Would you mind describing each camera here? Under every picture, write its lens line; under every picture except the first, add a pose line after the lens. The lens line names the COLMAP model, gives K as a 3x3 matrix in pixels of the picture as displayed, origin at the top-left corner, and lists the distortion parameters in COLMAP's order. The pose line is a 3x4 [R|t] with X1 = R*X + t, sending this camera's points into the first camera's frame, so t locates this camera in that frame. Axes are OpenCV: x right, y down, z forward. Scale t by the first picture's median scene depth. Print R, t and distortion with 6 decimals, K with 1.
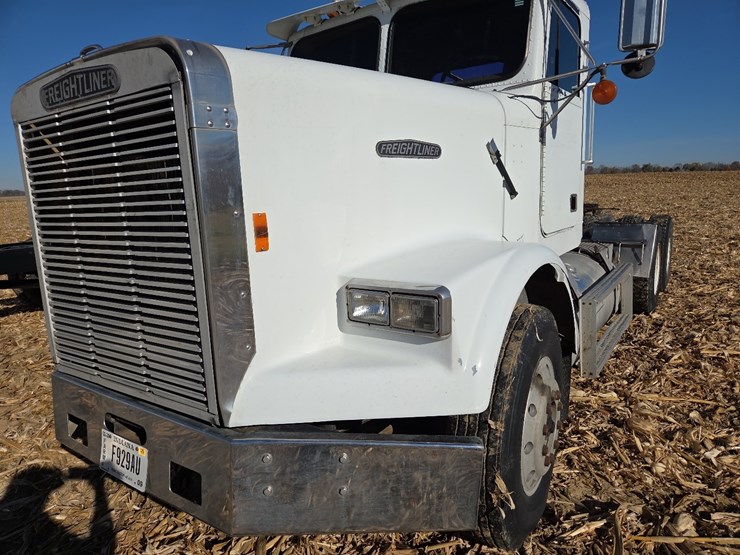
lens RADIAL K [[495.9, 0, 380.3], [0, 495.9, 276.4], [0, 0, 1]] dist [0.078359, -0.083590]
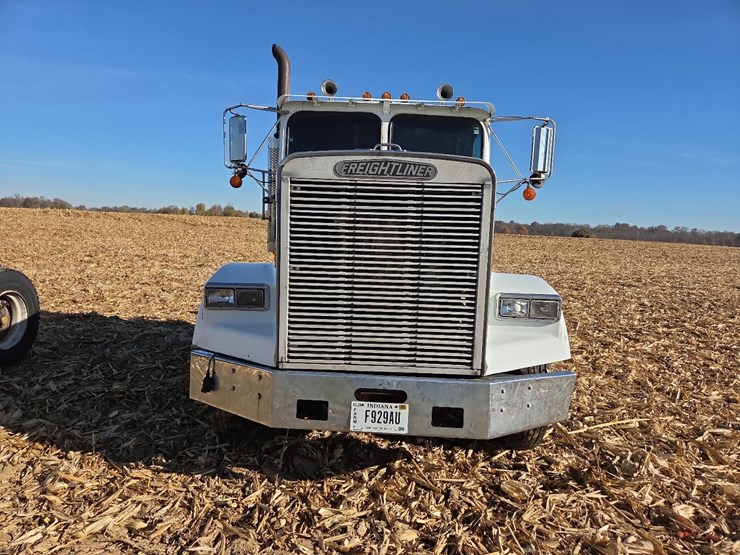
lens RADIAL K [[491.6, 0, 368.9], [0, 491.6, 287.5], [0, 0, 1]] dist [0.074450, -0.065259]
pose [[0.831199, 0.006982, 0.555931, -1.038062], [0.022818, 0.998650, -0.046659, 0.040796], [-0.555507, 0.051468, 0.829918, -0.147477]]
